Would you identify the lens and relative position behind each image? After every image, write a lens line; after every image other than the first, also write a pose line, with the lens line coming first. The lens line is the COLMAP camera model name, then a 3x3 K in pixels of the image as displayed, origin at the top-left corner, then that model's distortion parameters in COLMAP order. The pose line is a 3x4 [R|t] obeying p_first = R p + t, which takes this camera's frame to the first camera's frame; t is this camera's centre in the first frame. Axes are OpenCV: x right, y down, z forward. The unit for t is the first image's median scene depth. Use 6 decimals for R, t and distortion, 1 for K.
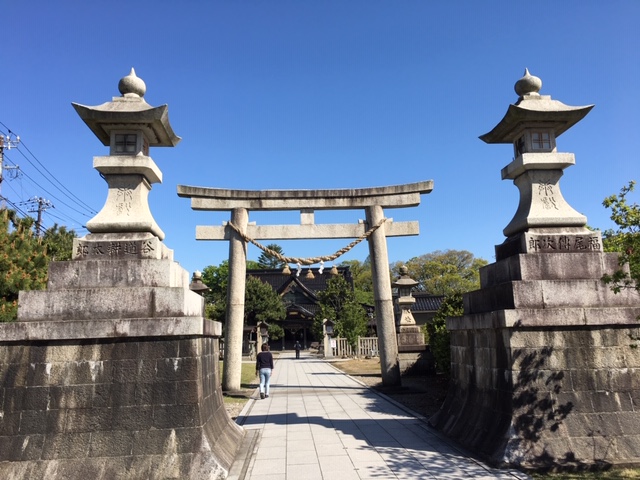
lens RADIAL K [[527.4, 0, 320.0], [0, 527.4, 240.0], [0, 0, 1]] dist [0.010656, -0.011091]
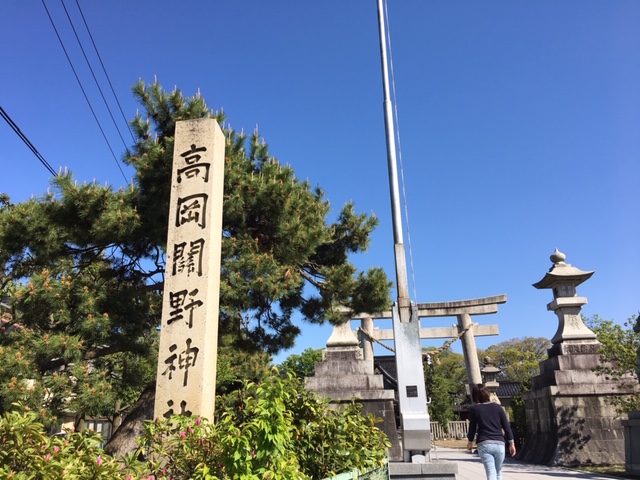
lens RADIAL K [[527.4, 0, 320.0], [0, 527.4, 240.0], [0, 0, 1]] dist [0.010656, -0.011091]
pose [[0.991261, -0.039092, -0.125993, -0.188833], [0.018473, 0.986807, -0.160845, -0.084795], [0.130618, 0.157112, 0.978905, -0.927008]]
